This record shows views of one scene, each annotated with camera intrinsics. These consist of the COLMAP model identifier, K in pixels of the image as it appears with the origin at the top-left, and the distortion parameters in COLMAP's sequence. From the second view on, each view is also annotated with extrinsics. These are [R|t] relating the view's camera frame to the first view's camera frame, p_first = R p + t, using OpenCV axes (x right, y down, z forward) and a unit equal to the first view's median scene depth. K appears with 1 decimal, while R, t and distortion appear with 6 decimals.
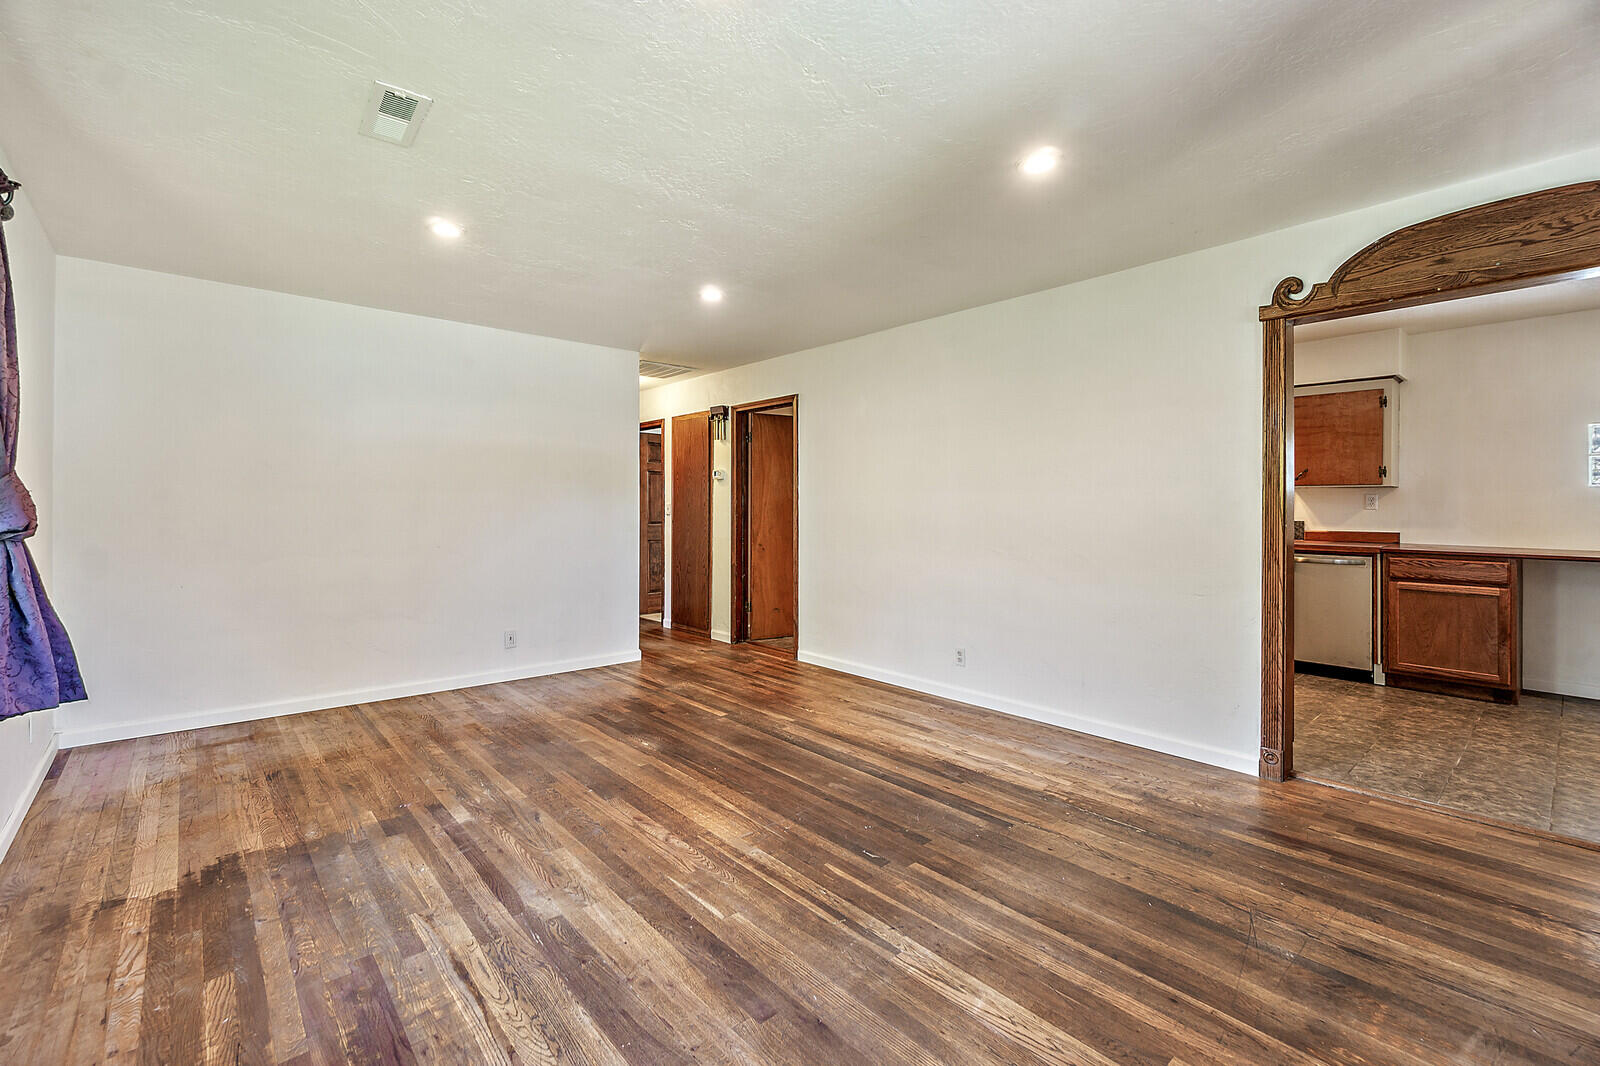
lens RADIAL K [[696.8, 0, 786.7], [0, 696.8, 496.3], [0, 0, 1]] dist [-0.002451, 0.000148]
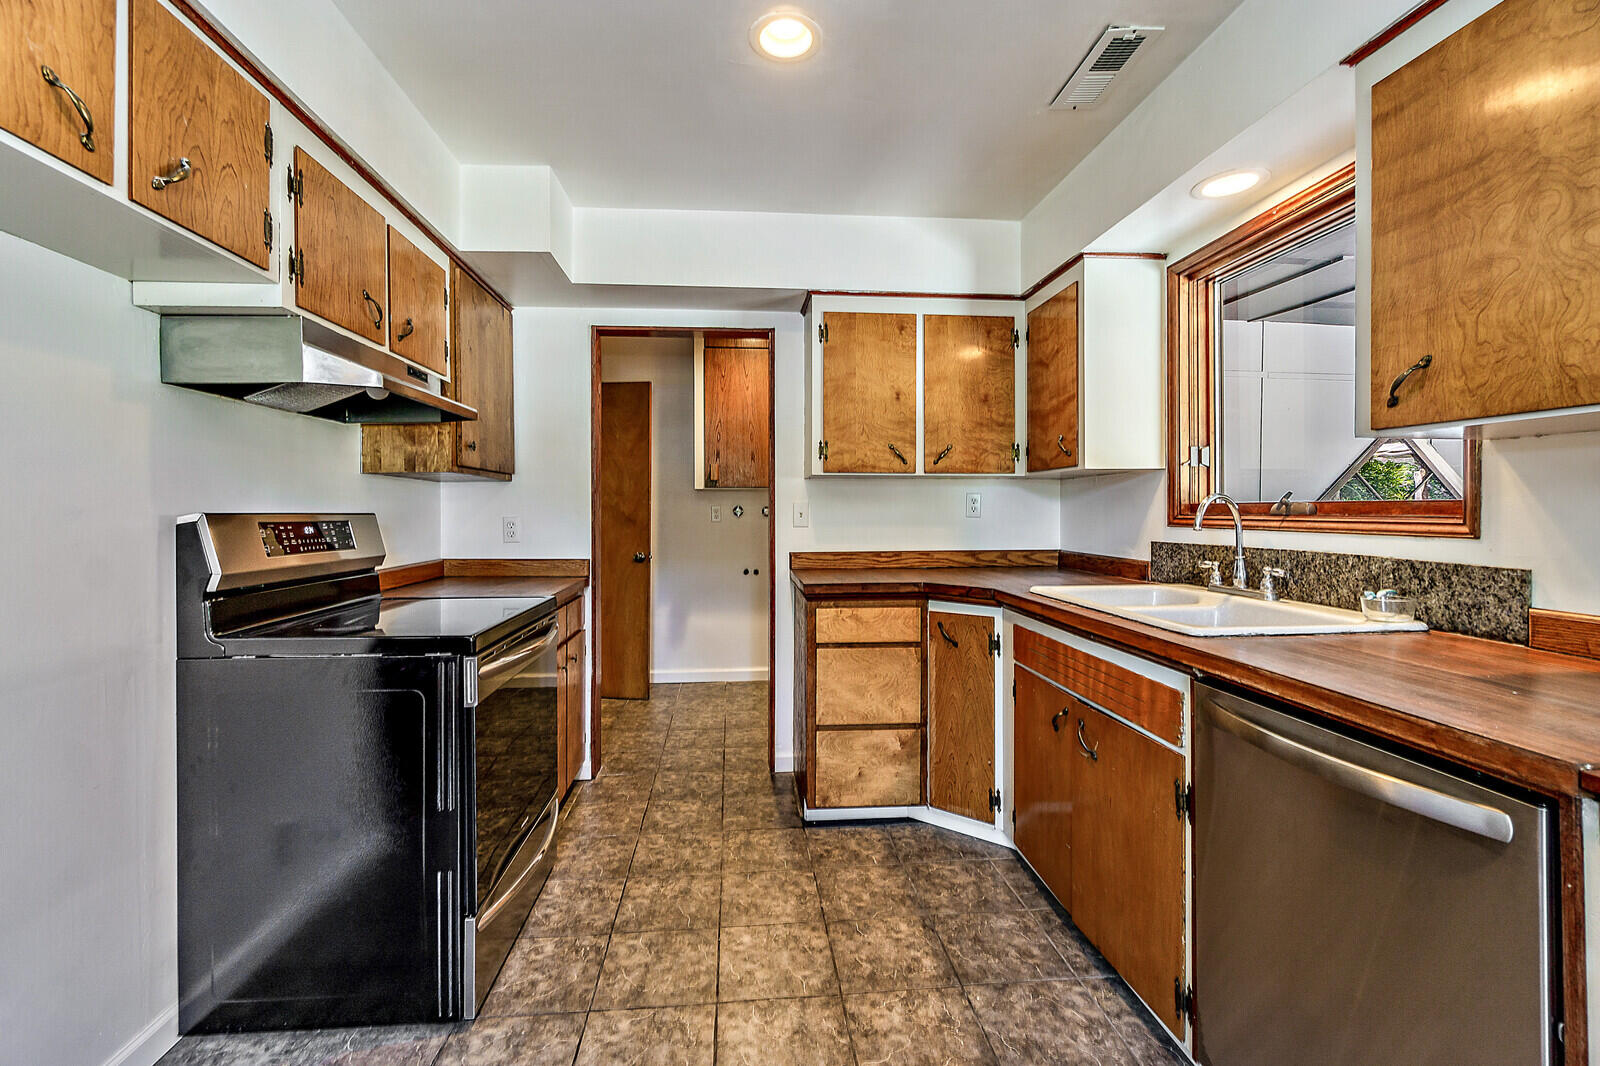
lens RADIAL K [[693.5, 0, 794.3], [0, 693.5, 510.9], [0, 0, 1]] dist [-0.004448, 0.000054]
pose [[0.811011, -0.003607, -0.585020, 1.200101], [0.011237, 0.999893, 0.009413, 0.016447], [0.584923, -0.014208, 0.810964, 1.146929]]
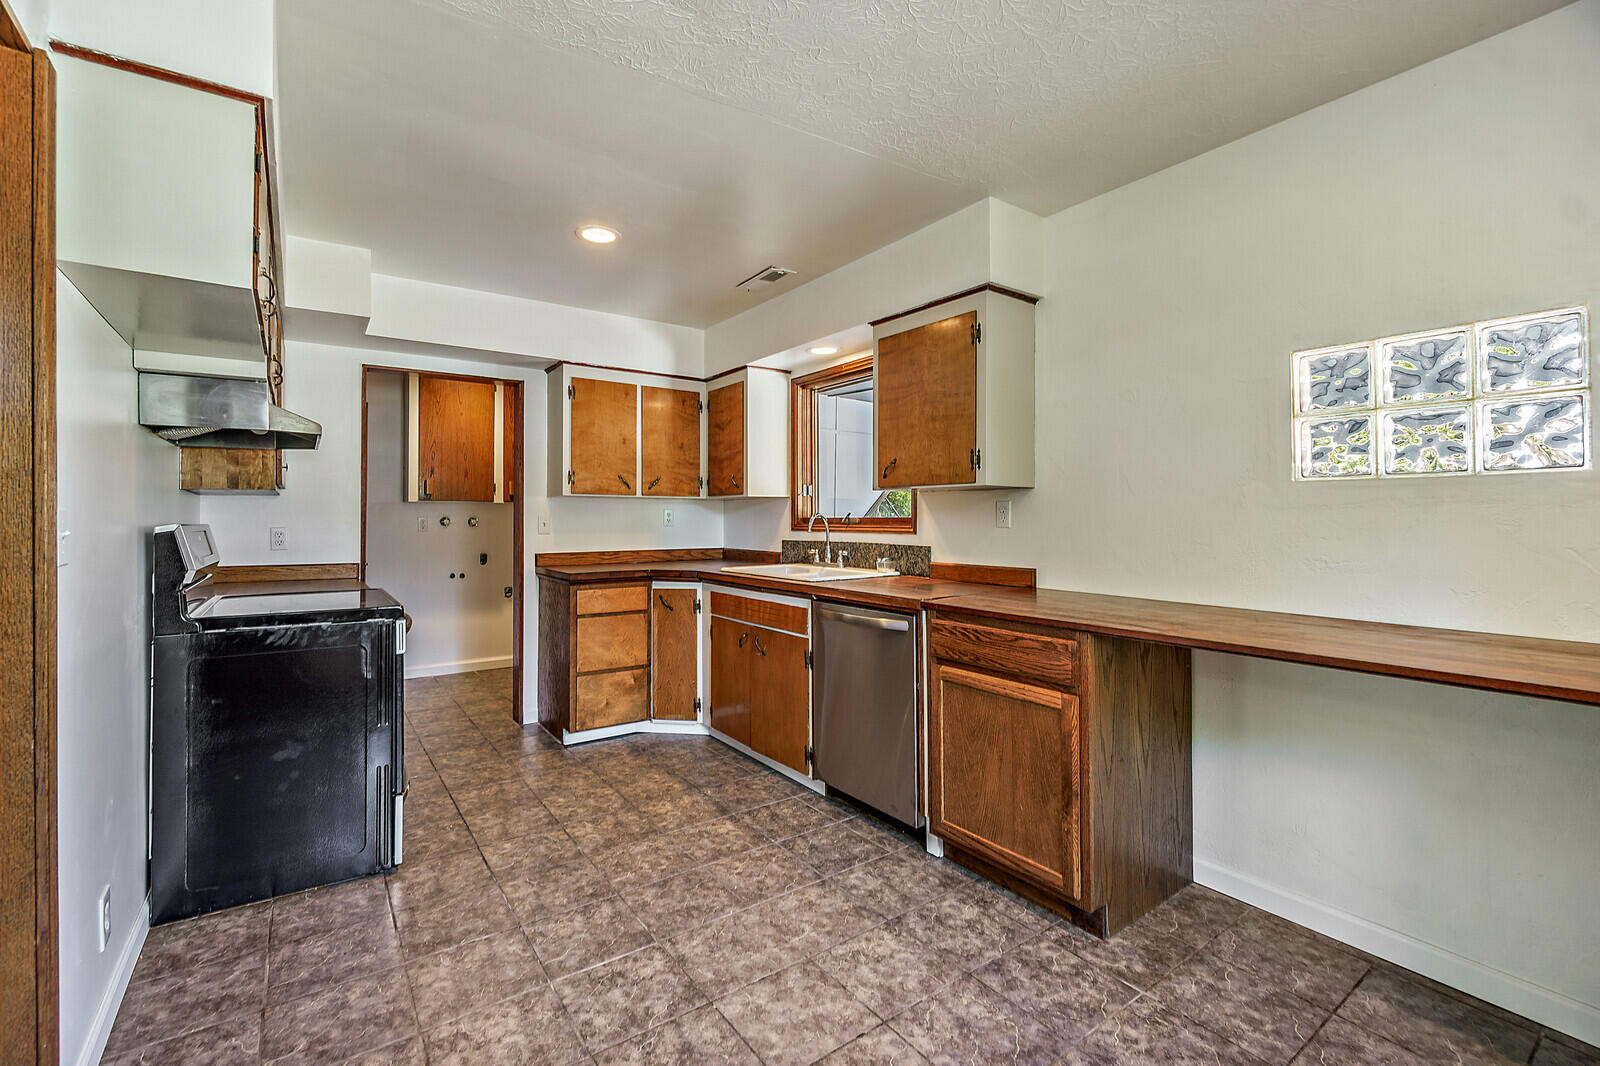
lens RADIAL K [[689.2, 0, 780.9], [0, 689.2, 511.2], [0, 0, 1]] dist [0.000584, 0.000130]
pose [[0.994357, -0.004856, -0.105970, 1.205491], [0.004876, 0.999988, -0.000069, 0.007952], [0.105969, -0.000448, 0.994369, 0.691399]]
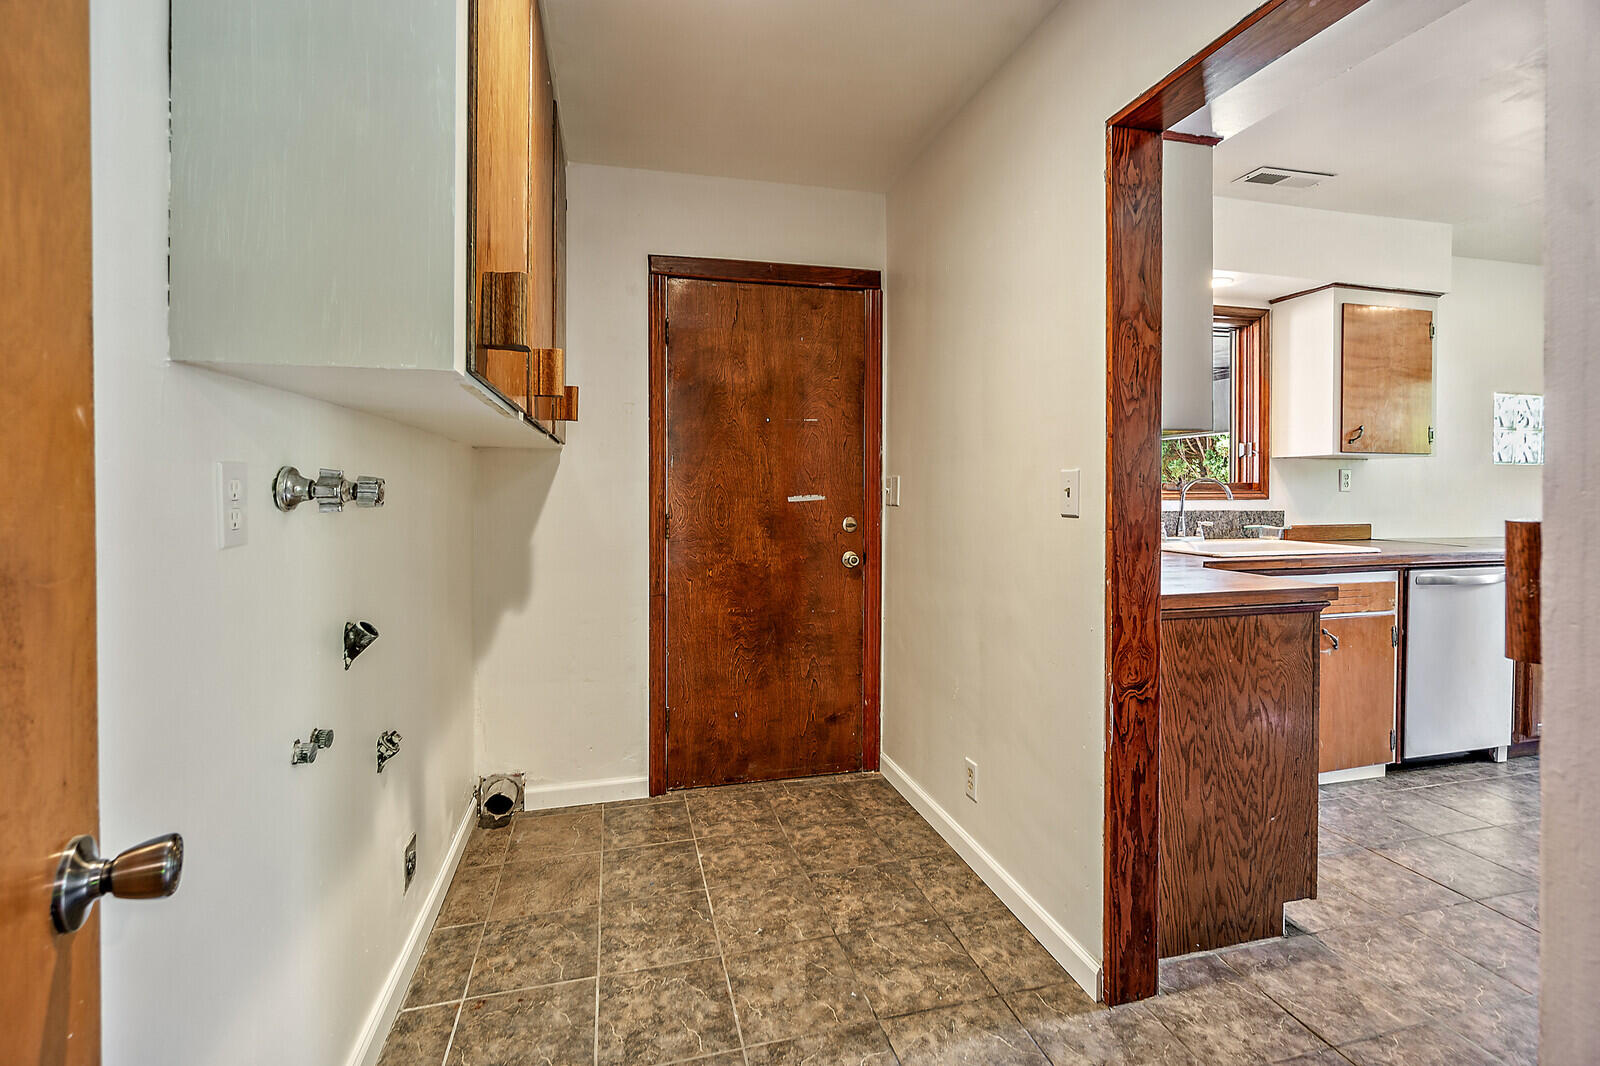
lens RADIAL K [[696.8, 0, 786.7], [0, 696.8, 496.3], [0, 0, 1]] dist [-0.002451, 0.000148]
pose [[0.452780, -0.011935, 0.891542, -0.047710], [-0.008707, 0.999804, 0.017806, 0.027066], [-0.891580, -0.015825, 0.452587, 1.988741]]
